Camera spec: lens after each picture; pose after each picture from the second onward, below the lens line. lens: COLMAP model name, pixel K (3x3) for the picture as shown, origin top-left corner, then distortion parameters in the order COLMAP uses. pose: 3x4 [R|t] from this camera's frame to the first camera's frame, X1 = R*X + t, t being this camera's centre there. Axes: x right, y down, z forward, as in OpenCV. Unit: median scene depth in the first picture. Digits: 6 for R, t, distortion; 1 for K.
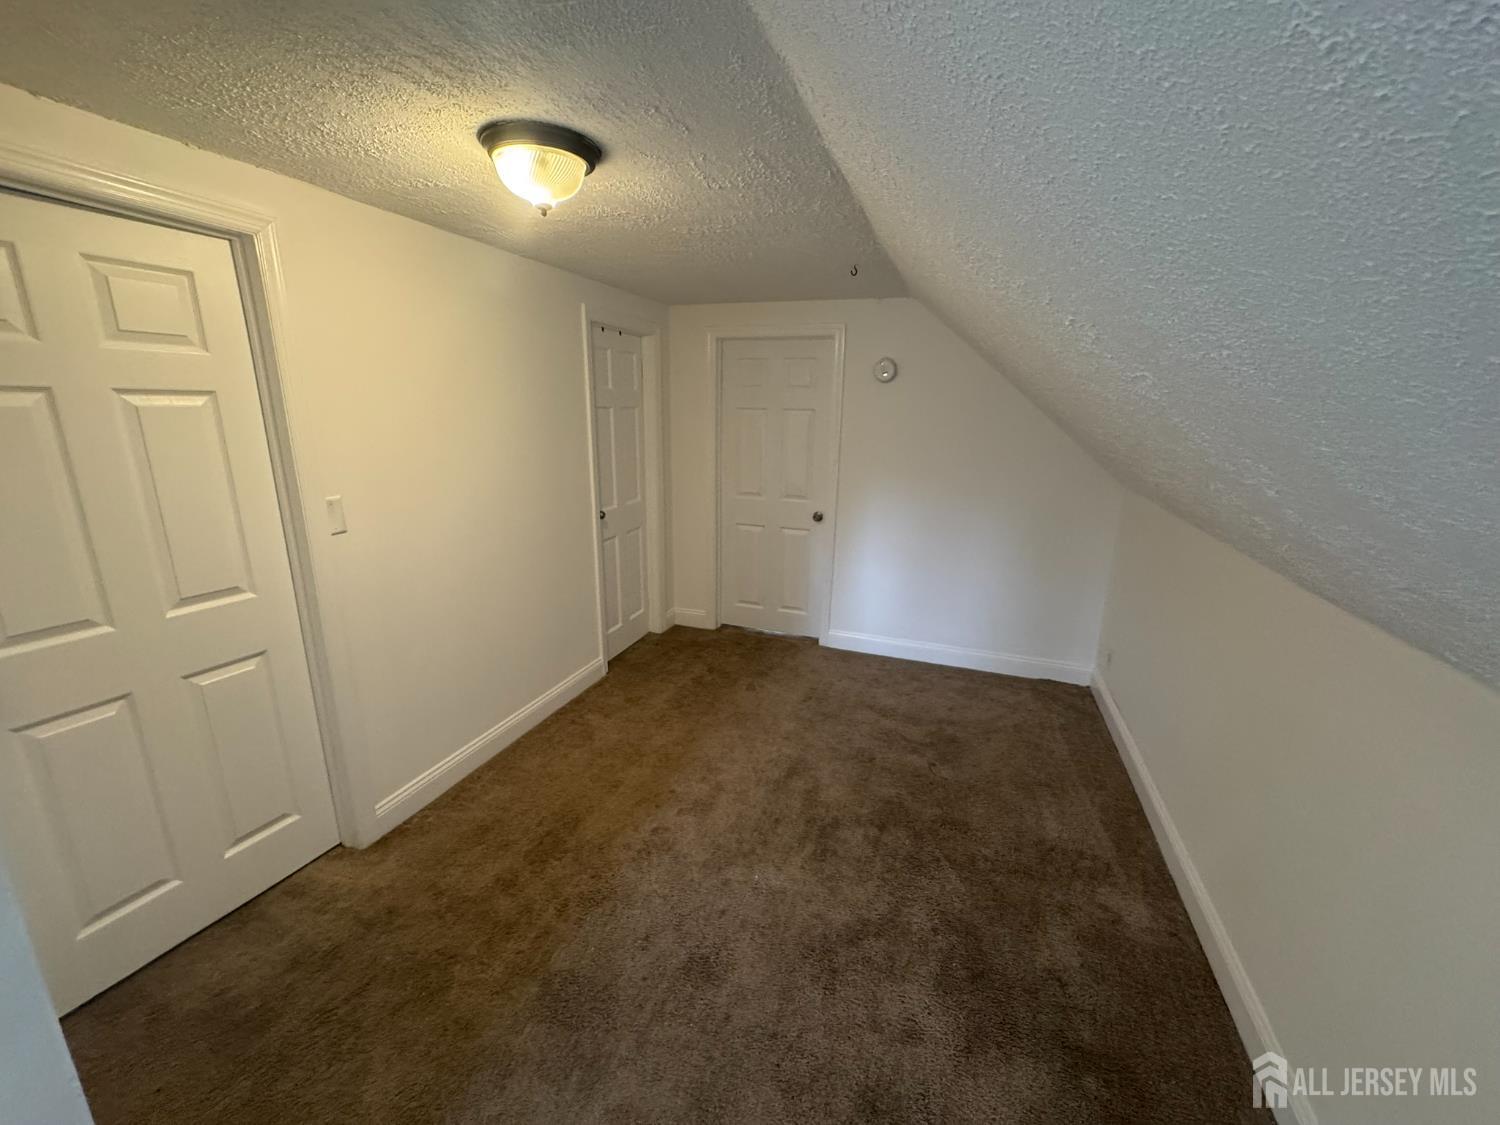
lens RADIAL K [[602.6, 0, 753.9], [0, 602.6, 559.5], [0, 0, 1]] dist [0.000585, 0.001605]
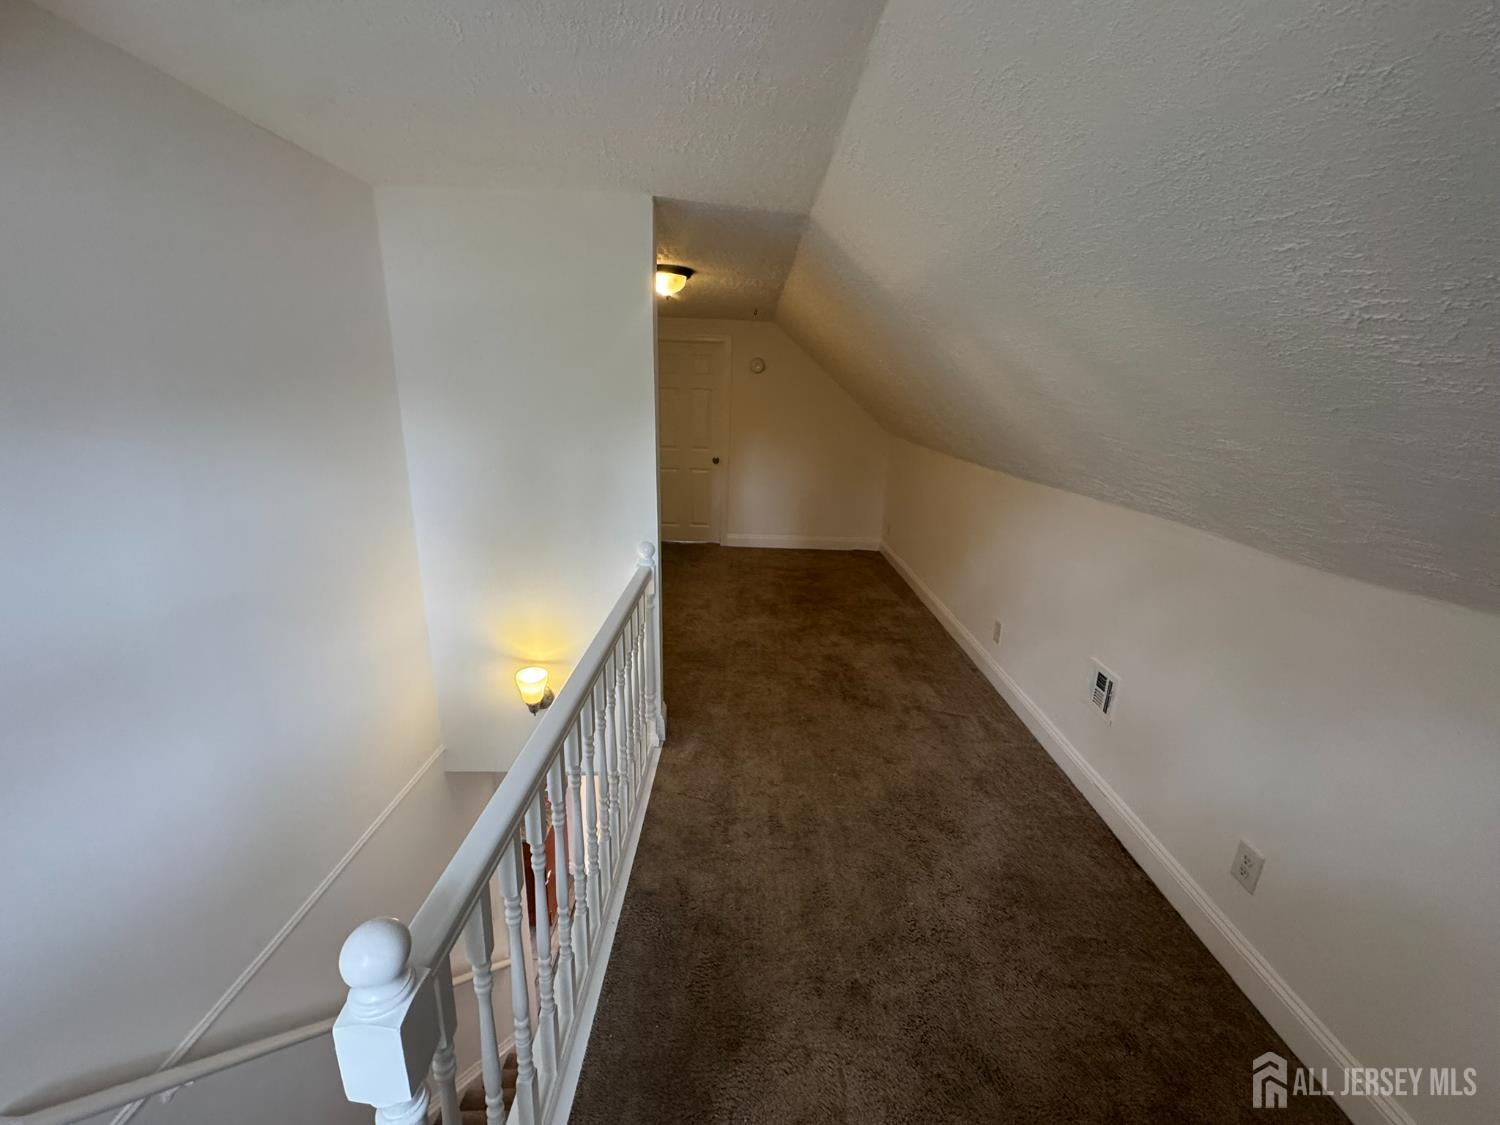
lens RADIAL K [[602.6, 0, 751.6], [0, 602.6, 565.5], [0, 0, 1]] dist [0.000585, 0.001605]
pose [[0.939483, -0.086155, 0.331585, -0.529609], [0.074525, 0.996080, 0.047659, 0.201722], [-0.334391, -0.020063, 0.942221, -0.745982]]
